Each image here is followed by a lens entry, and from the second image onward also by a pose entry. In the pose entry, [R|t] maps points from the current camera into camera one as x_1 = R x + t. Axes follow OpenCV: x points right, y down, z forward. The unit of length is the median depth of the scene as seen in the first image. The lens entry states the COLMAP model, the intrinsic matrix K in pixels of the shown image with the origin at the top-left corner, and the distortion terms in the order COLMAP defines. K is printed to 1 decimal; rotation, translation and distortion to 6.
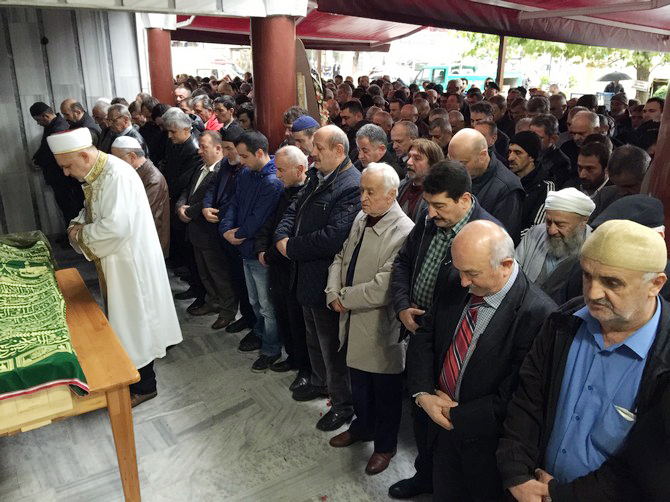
lens RADIAL K [[565.8, 0, 333.8], [0, 565.8, 247.9], [0, 0, 1]] dist [0.094226, -0.142442]
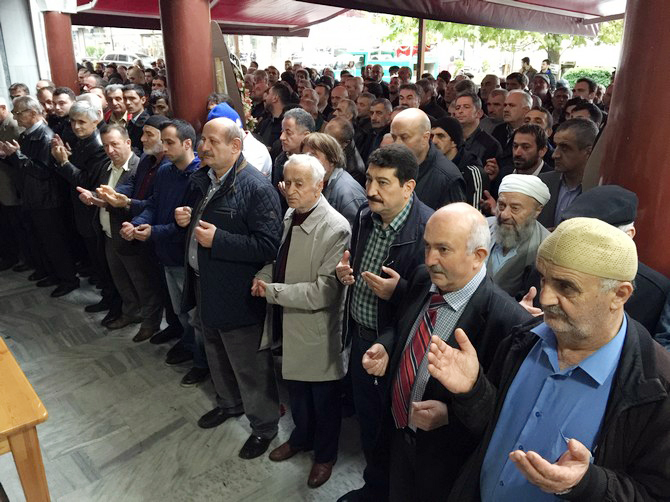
lens RADIAL K [[565.8, 0, 333.8], [0, 565.8, 247.9], [0, 0, 1]] dist [0.094226, -0.142442]
pose [[0.990799, -0.052031, 0.124937, -0.005028], [0.049340, 0.998480, 0.024544, -0.015801], [-0.126024, -0.018154, 0.991861, 0.058694]]
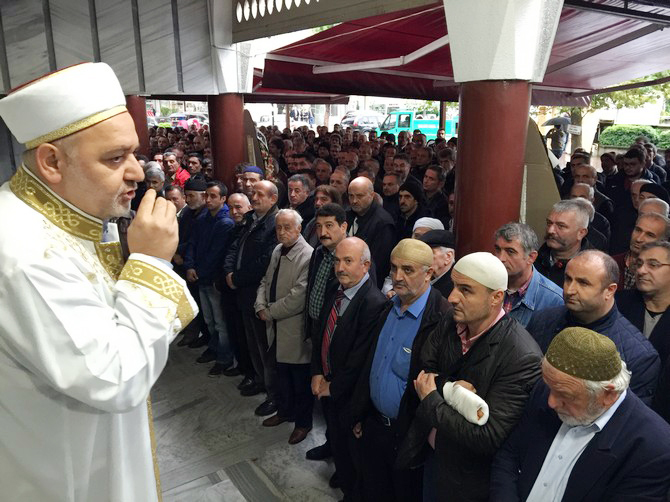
lens RADIAL K [[565.8, 0, 333.8], [0, 565.8, 247.9], [0, 0, 1]] dist [0.094226, -0.142442]
pose [[0.999334, -0.023964, 0.027527, 0.096278], [0.025792, 0.997346, -0.068093, 0.028454], [-0.025823, 0.068757, 0.997299, -0.249001]]
